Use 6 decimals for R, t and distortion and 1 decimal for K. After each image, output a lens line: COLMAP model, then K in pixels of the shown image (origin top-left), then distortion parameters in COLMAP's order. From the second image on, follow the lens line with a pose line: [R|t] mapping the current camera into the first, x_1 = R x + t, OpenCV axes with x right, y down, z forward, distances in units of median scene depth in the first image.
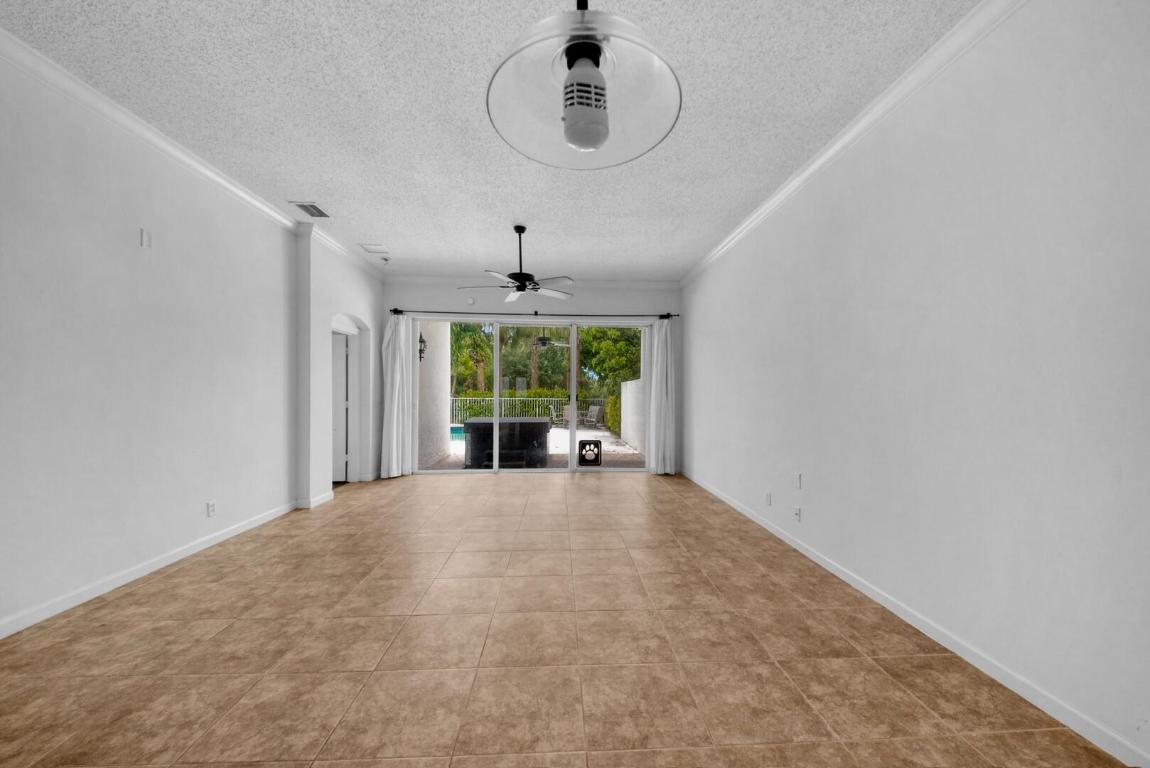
lens RADIAL K [[414.3, 0, 586.1], [0, 414.3, 381.1], [0, 0, 1]] dist [0.010047, -0.004764]
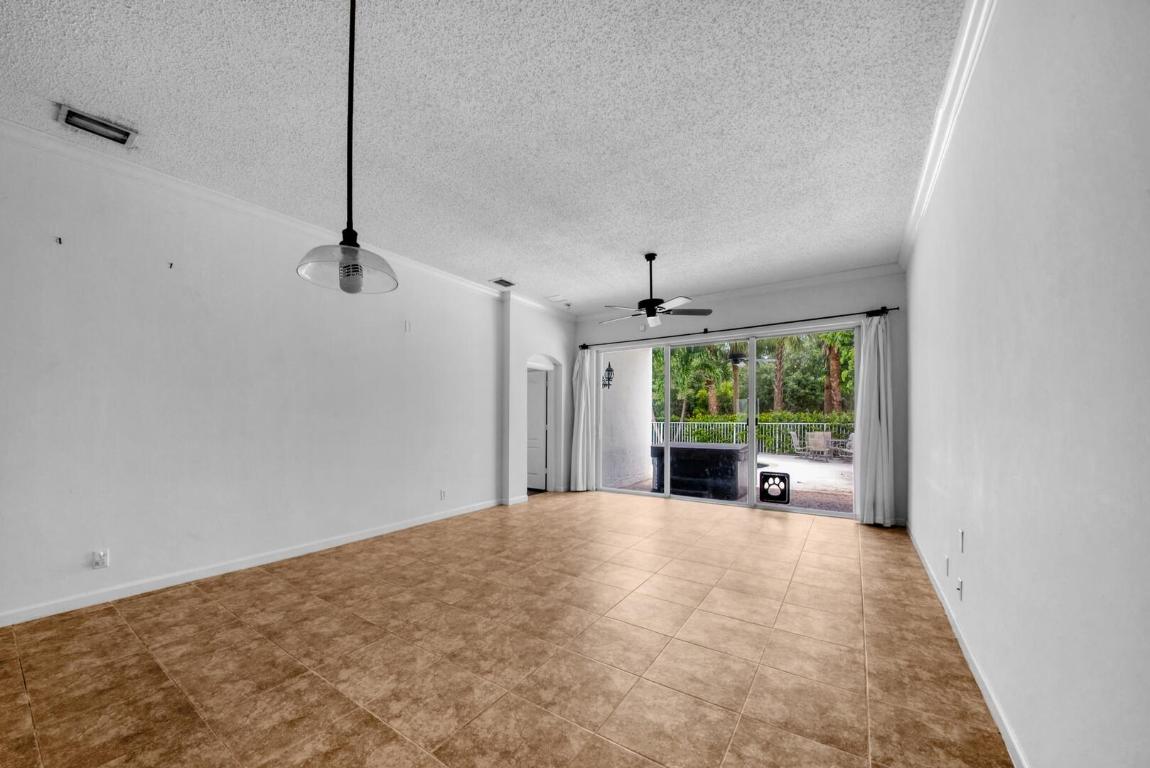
lens RADIAL K [[435.0, 0, 541.2], [0, 435.0, 410.8], [0, 0, 1]] dist [-0.016201, -0.003354]
pose [[0.770155, -0.016474, -0.637644, 0.491479], [0.027144, 0.999607, 0.006959, -0.007830], [0.637279, -0.022668, 0.770300, 0.008648]]
